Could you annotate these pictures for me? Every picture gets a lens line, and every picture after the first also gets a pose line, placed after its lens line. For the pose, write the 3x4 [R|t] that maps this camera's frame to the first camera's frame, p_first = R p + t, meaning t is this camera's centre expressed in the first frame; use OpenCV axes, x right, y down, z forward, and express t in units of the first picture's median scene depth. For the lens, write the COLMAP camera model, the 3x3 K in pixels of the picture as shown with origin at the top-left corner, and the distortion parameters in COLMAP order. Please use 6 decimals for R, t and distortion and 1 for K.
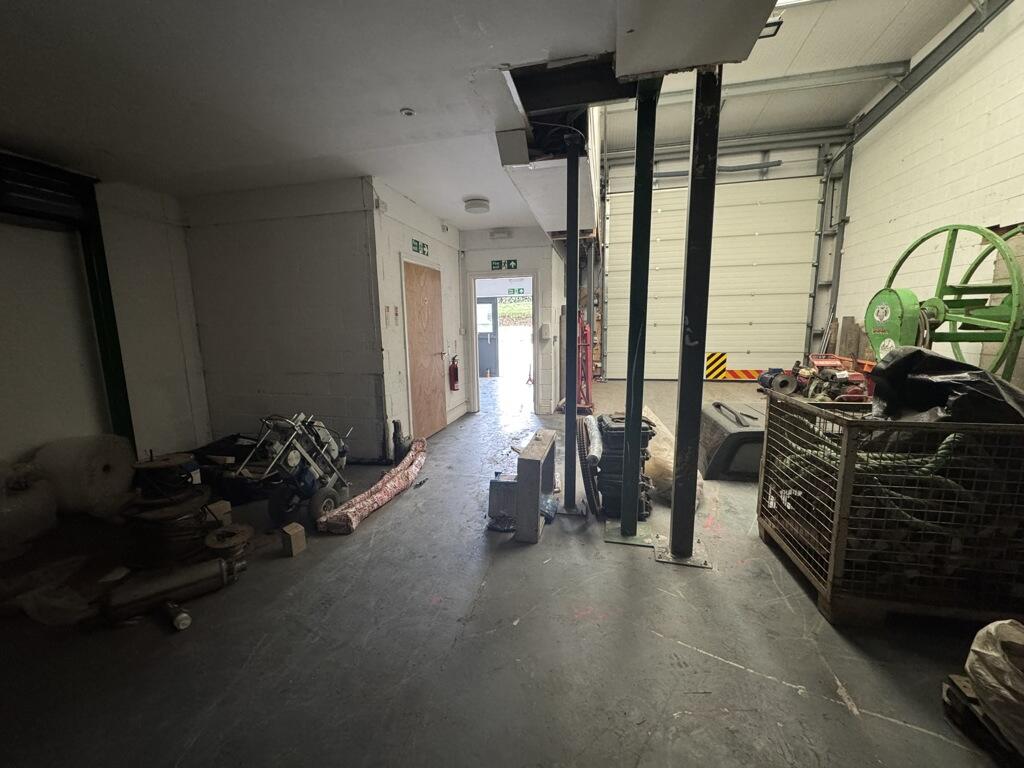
lens RADIAL K [[405.0, 0, 511.0], [0, 405.0, 383.6], [0, 0, 1]] dist [-0.000001, 0.000468]
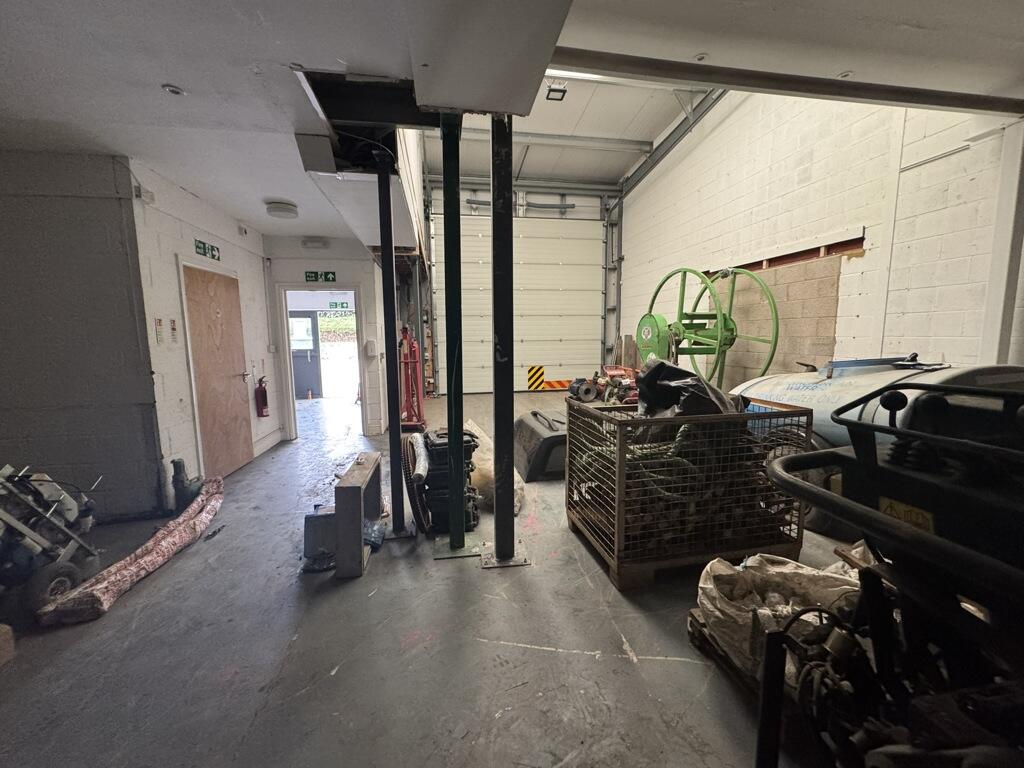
lens RADIAL K [[405.0, 0, 509.8], [0, 405.0, 384.0], [0, 0, 1]] dist [-0.000001, 0.000468]
pose [[0.922629, -0.039930, 0.383615, 0.023253], [0.054353, 0.998161, -0.026825, -0.001702], [-0.381839, 0.045600, 0.923103, -0.005521]]
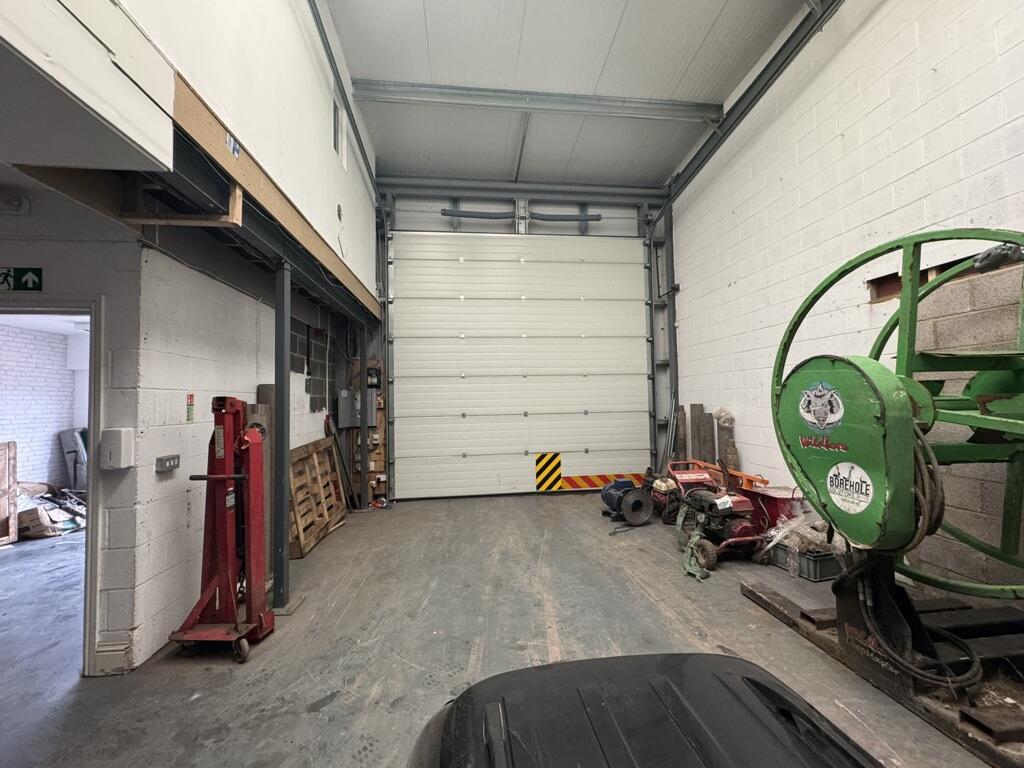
lens RADIAL K [[405.0, 0, 508.7], [0, 405.0, 382.8], [0, 0, 1]] dist [-0.000001, 0.000468]
pose [[0.944829, 0.013540, 0.327283, 0.421734], [0.052425, 0.980015, -0.191889, -0.130955], [-0.323341, 0.198461, 0.925237, 0.682973]]
